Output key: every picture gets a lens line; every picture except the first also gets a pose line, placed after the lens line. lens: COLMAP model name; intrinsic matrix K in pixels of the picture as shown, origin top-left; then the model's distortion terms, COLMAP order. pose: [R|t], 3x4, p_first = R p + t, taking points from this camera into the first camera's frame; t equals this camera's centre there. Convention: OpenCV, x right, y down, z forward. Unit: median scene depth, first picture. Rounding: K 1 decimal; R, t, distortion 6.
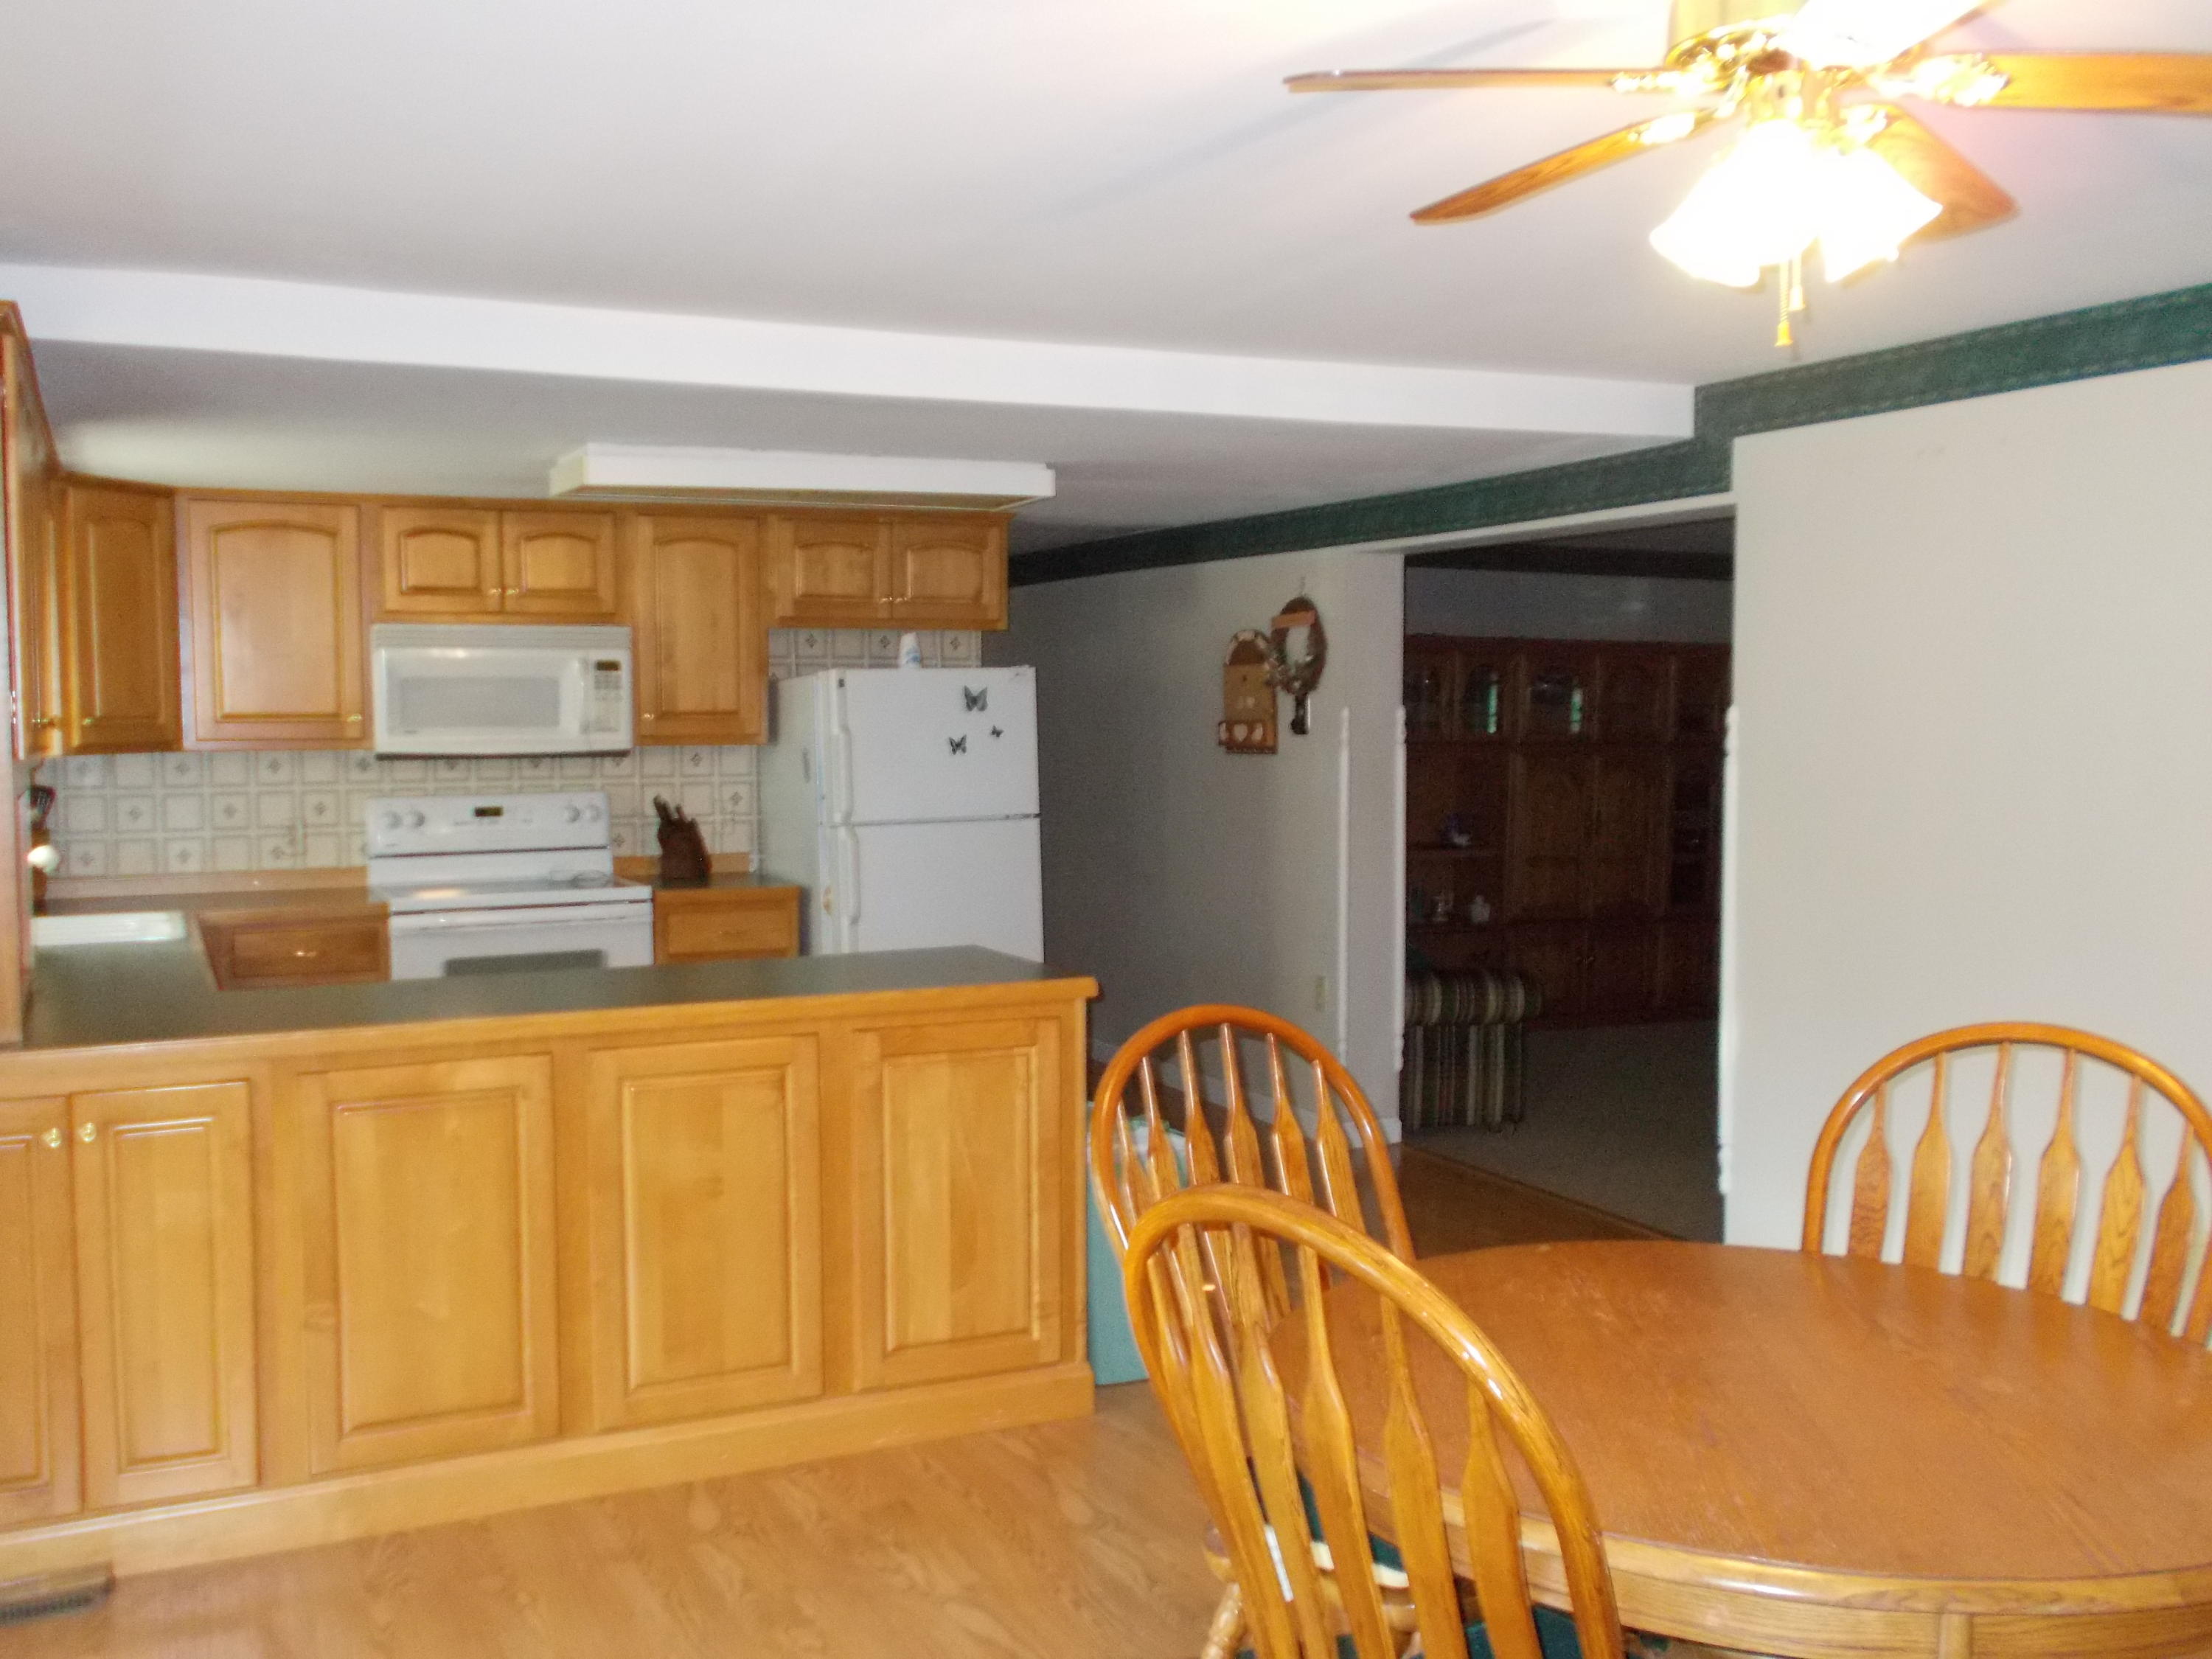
lens RADIAL K [[2052.0, 0, 1101.9], [0, 2052.0, 834.0], [0, 0, 1]] dist [-0.008293, -0.014665]
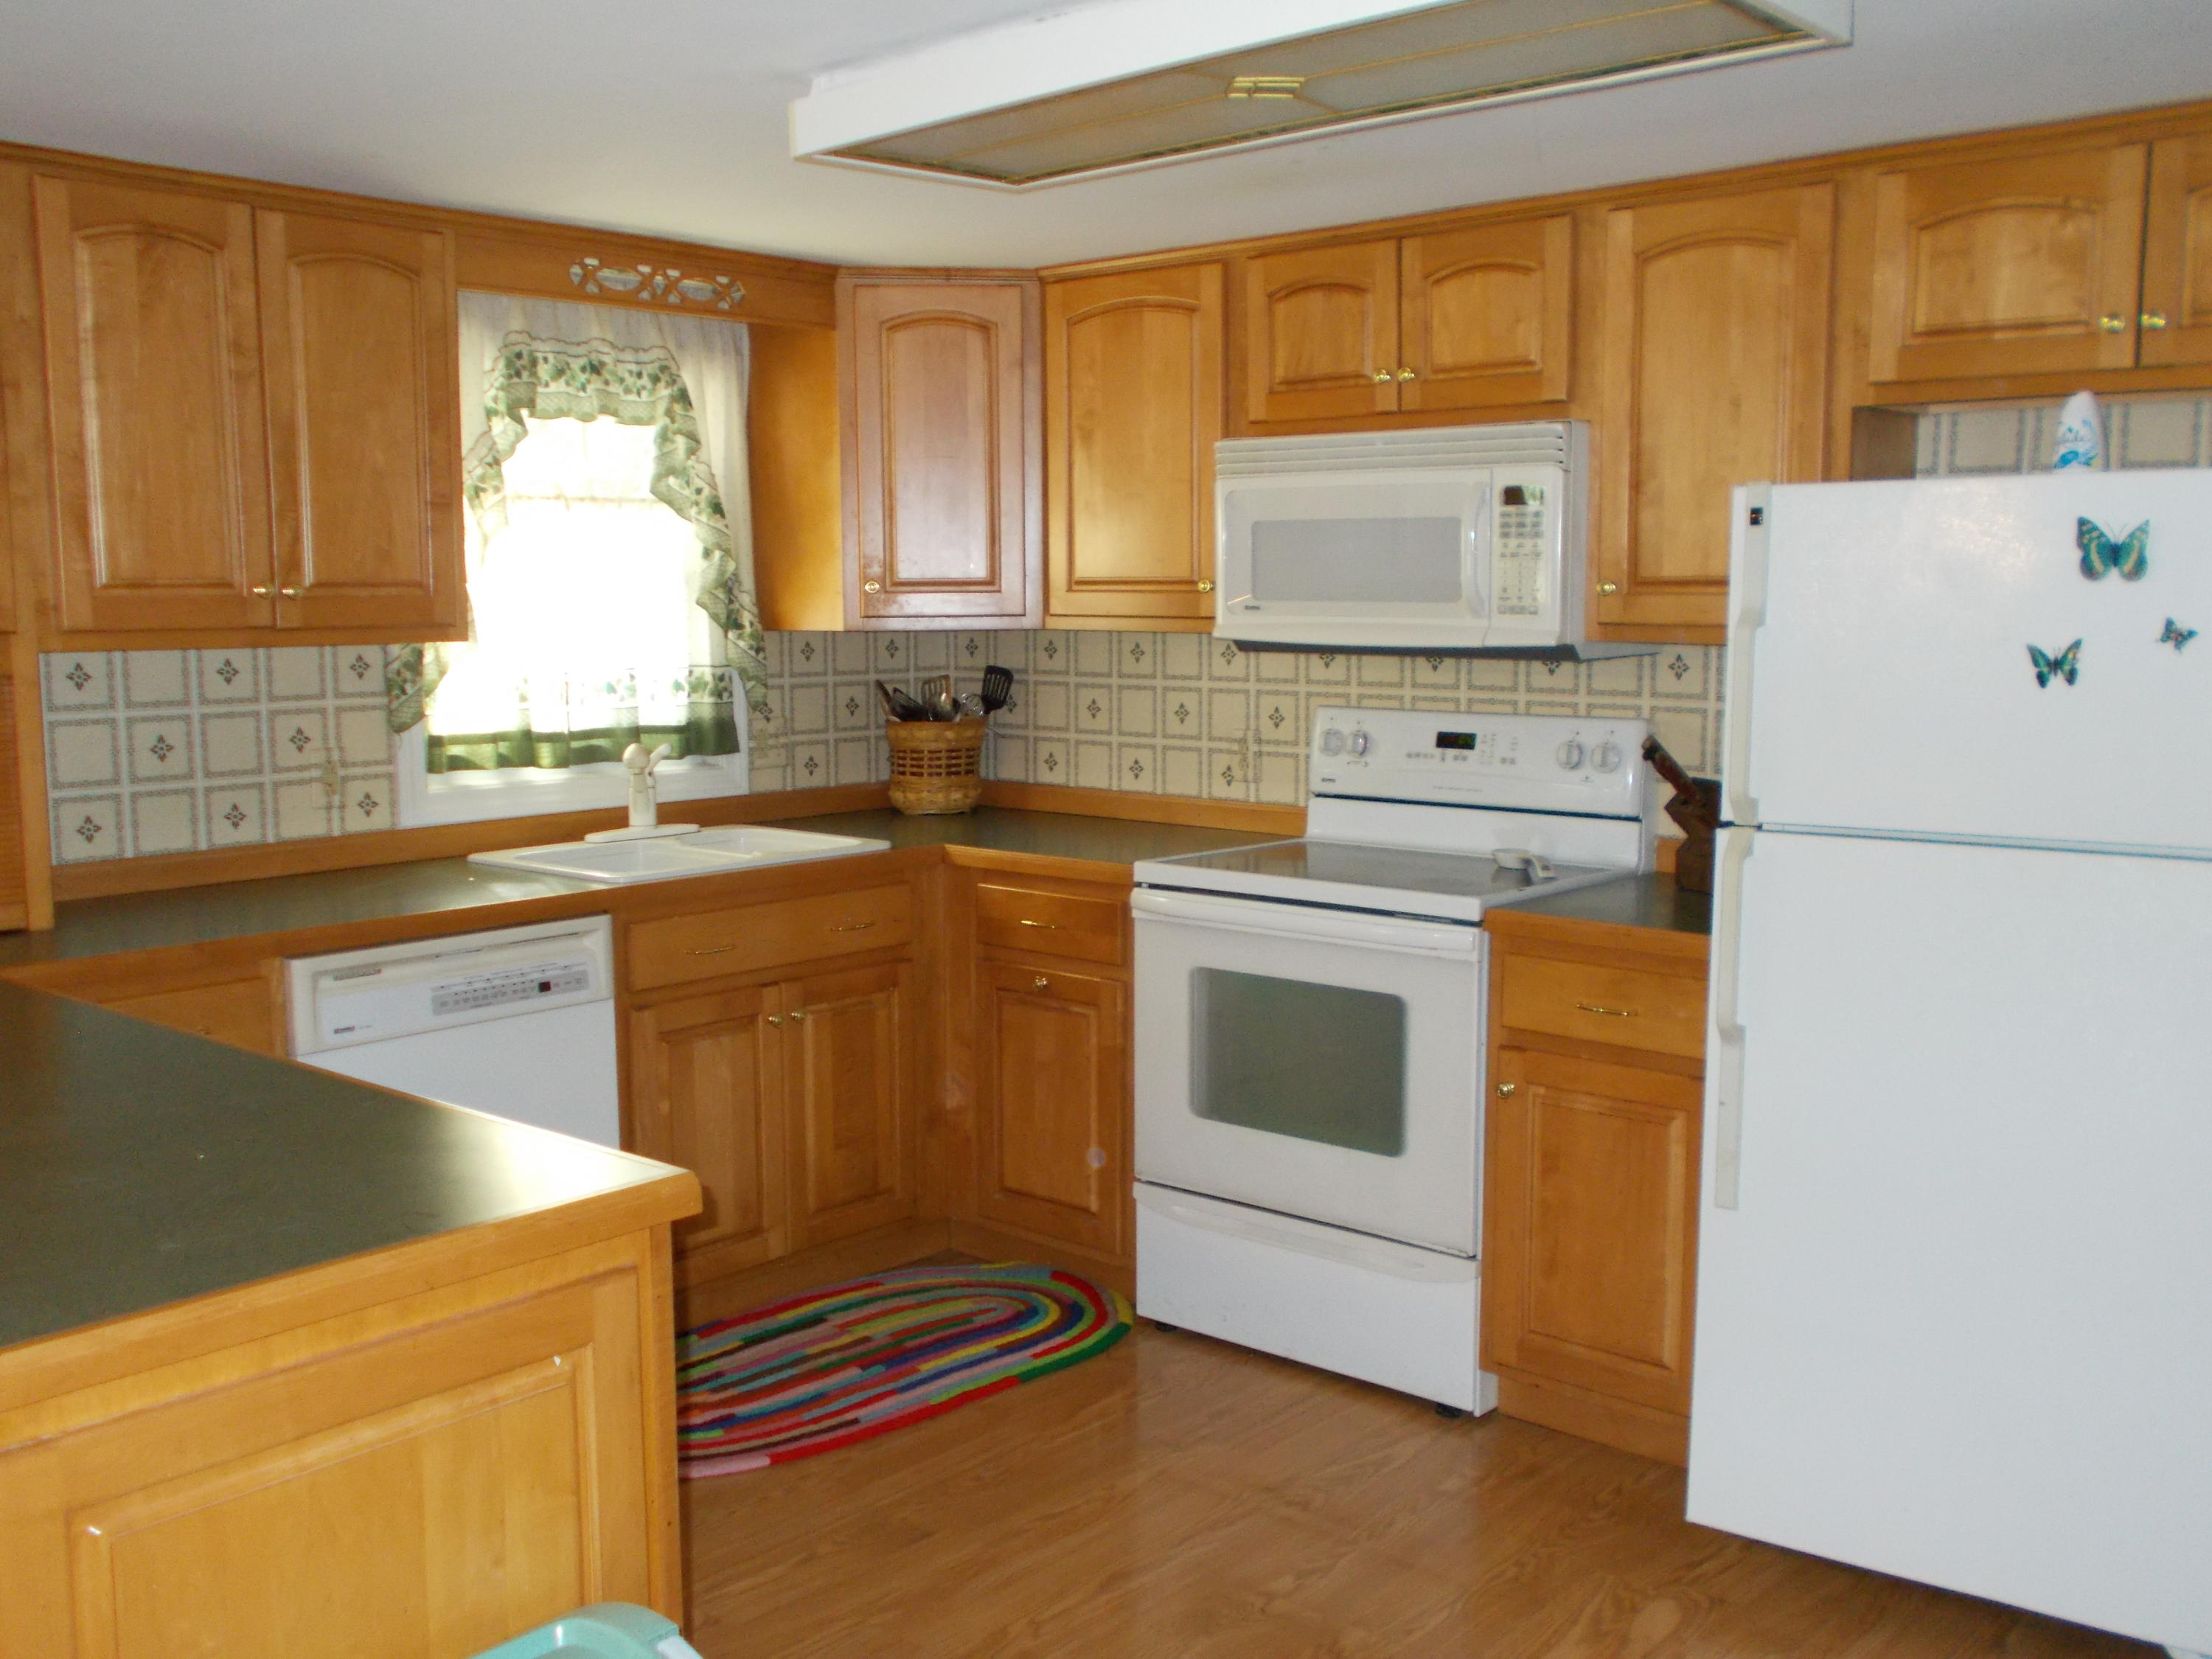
lens RADIAL K [[2052.0, 0, 1101.9], [0, 2052.0, 834.0], [0, 0, 1]] dist [-0.008293, -0.014665]
pose [[0.380251, 0.116797, -0.917479, 0.235963], [-0.058157, 0.993051, 0.102315, -0.040668], [0.923053, 0.014452, 0.384401, 0.676932]]
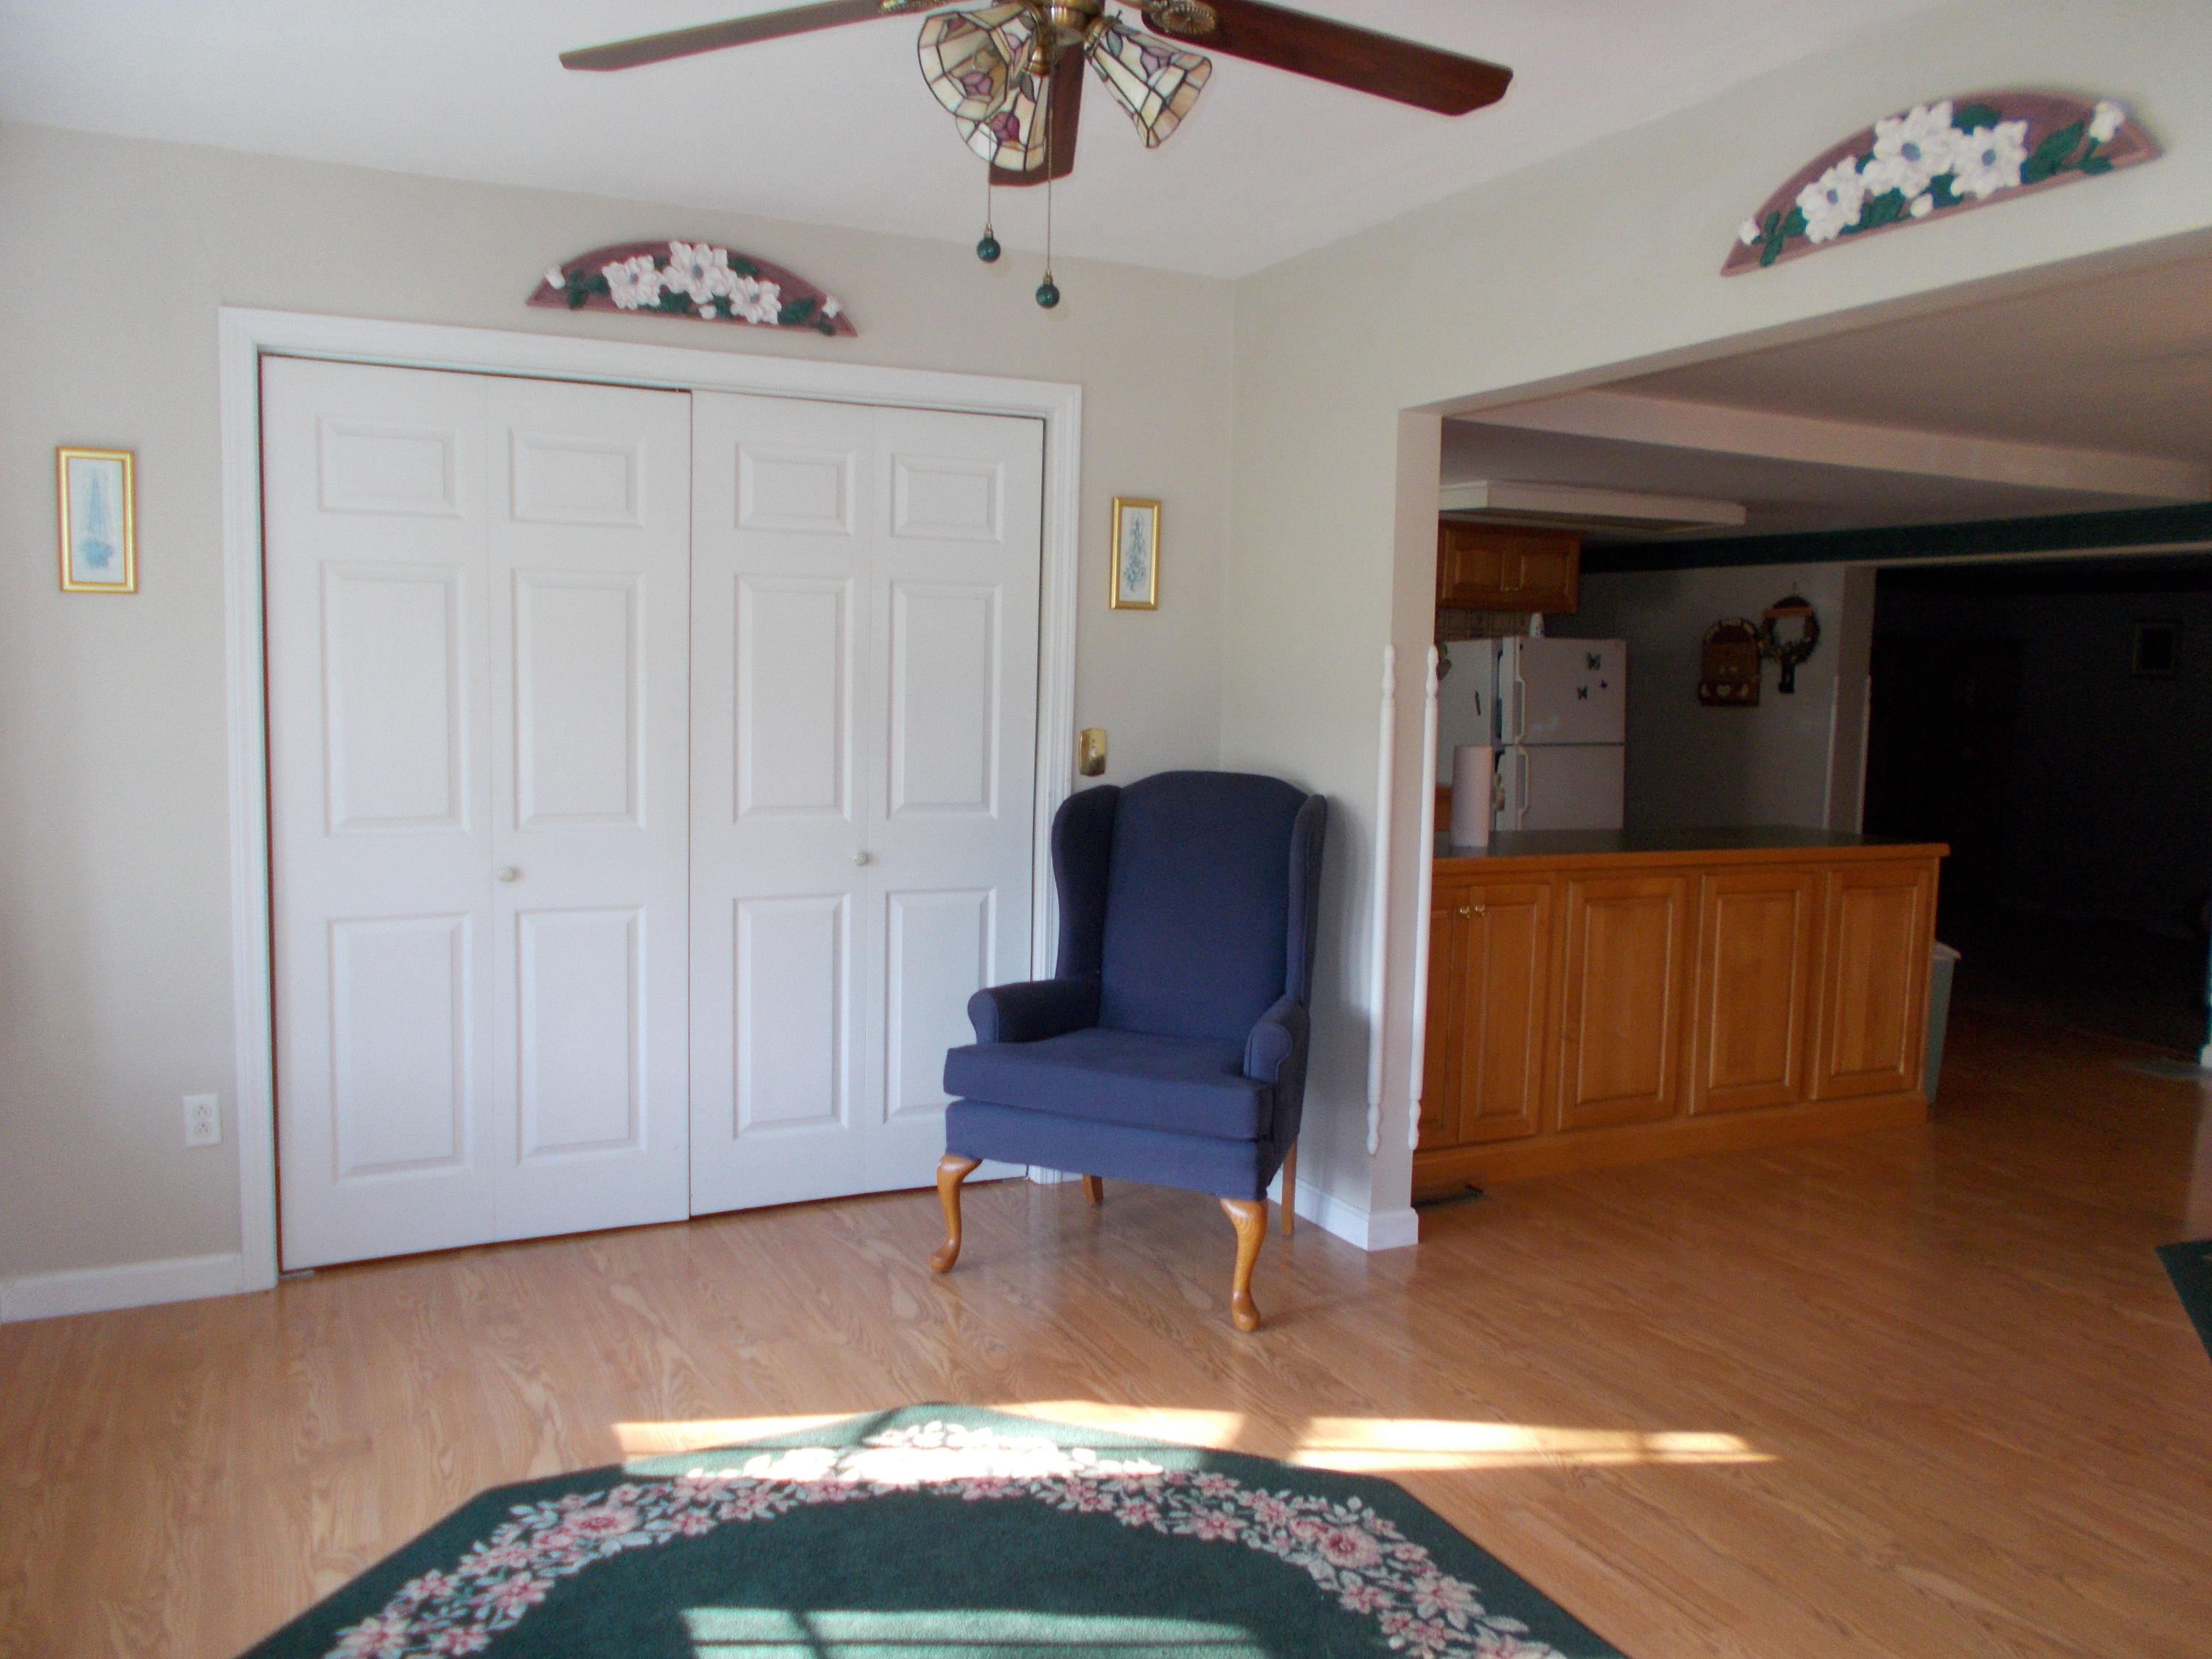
lens RADIAL K [[1669.9, 0, 1100.1], [0, 1669.9, 815.7], [0, 0, 1]] dist [-0.006513, -0.013155]
pose [[0.999436, 0.032868, -0.006815, -0.398165], [-0.032679, 0.999124, 0.026147, 0.022800], [0.007669, -0.025909, 0.999635, -0.166856]]
